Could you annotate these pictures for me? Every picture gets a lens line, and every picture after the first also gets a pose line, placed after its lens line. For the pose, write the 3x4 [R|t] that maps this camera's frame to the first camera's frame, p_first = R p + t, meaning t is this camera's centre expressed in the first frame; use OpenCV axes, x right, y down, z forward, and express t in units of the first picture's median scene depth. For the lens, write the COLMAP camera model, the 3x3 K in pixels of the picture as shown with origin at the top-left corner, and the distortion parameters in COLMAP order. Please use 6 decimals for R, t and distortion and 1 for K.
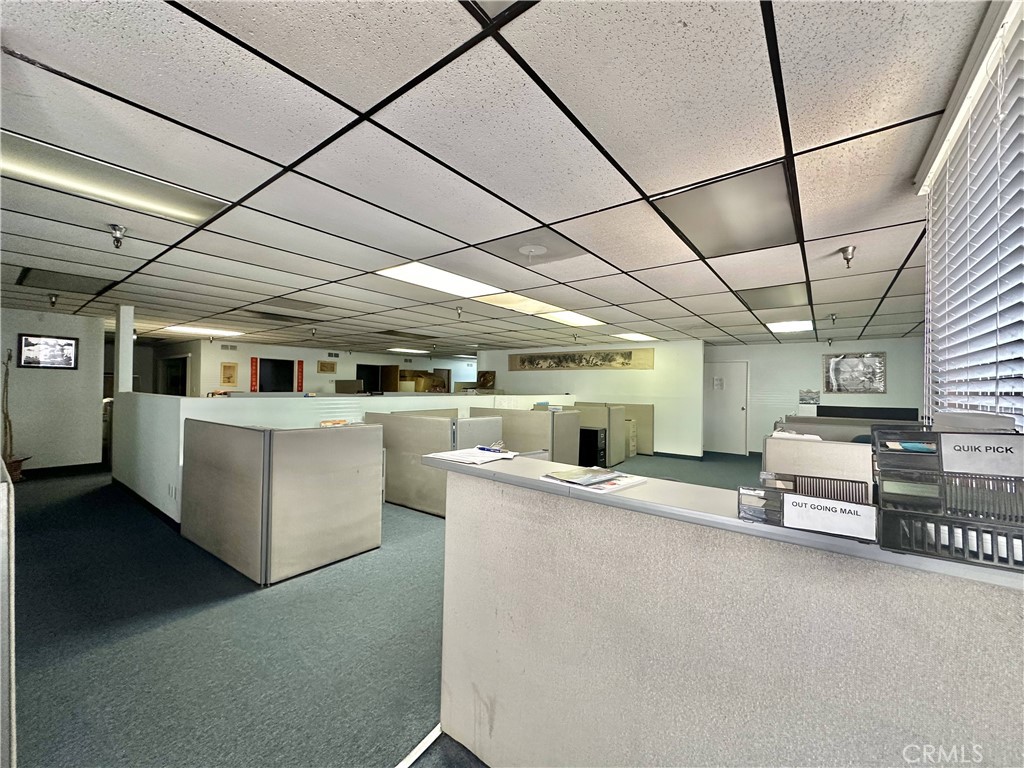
lens RADIAL K [[406.9, 0, 519.5], [0, 406.9, 385.4], [0, 0, 1]] dist [-0.002509, -0.000047]
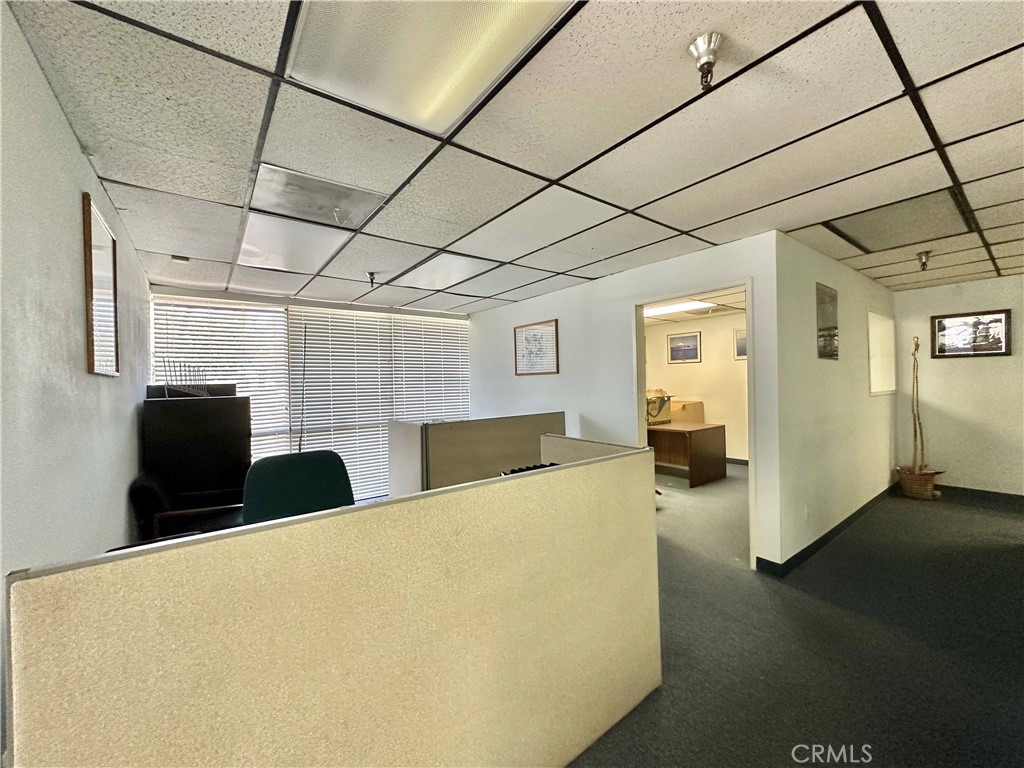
lens RADIAL K [[406.9, 0, 518.9], [0, 406.9, 383.7], [0, 0, 1]] dist [-0.002509, -0.000047]
pose [[-0.279383, -0.013048, -0.960091, -0.127890], [0.019890, 0.999614, -0.019373, 0.003588], [0.959974, -0.024509, -0.279015, 0.247478]]
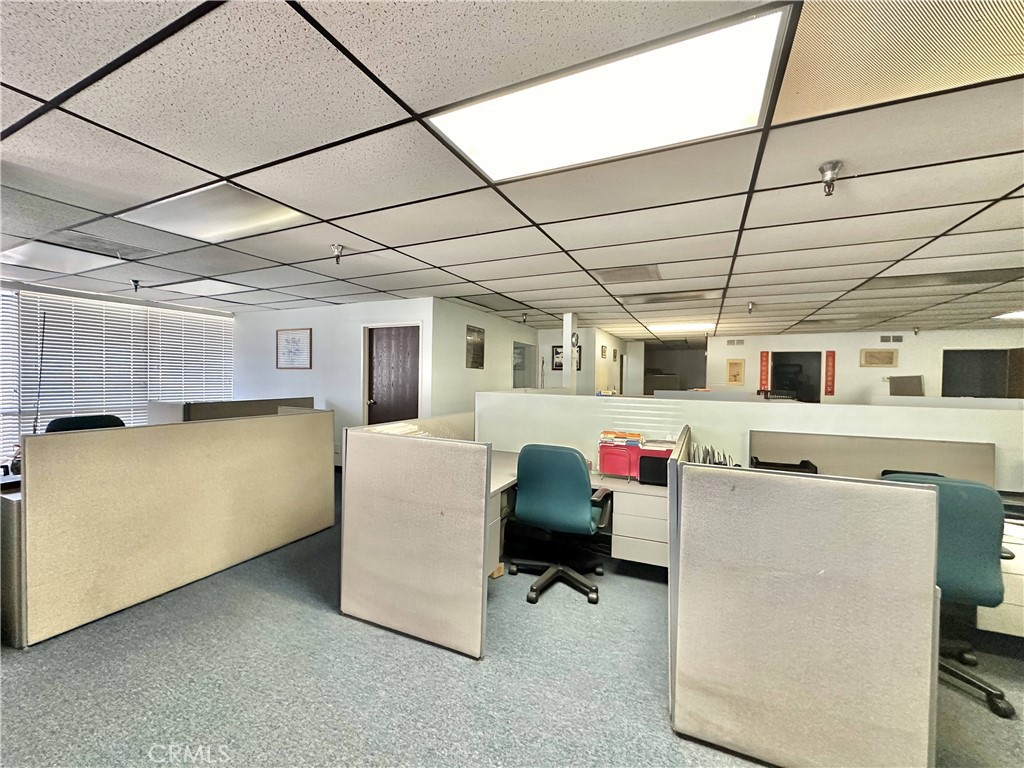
lens RADIAL K [[406.9, 0, 516.8], [0, 406.9, 381.8], [0, 0, 1]] dist [-0.002509, -0.000047]
pose [[0.193068, -0.004671, -0.981174, 0.081764], [-0.008740, 0.999941, -0.006481, 0.004935], [0.981146, 0.009827, 0.193016, 0.348596]]
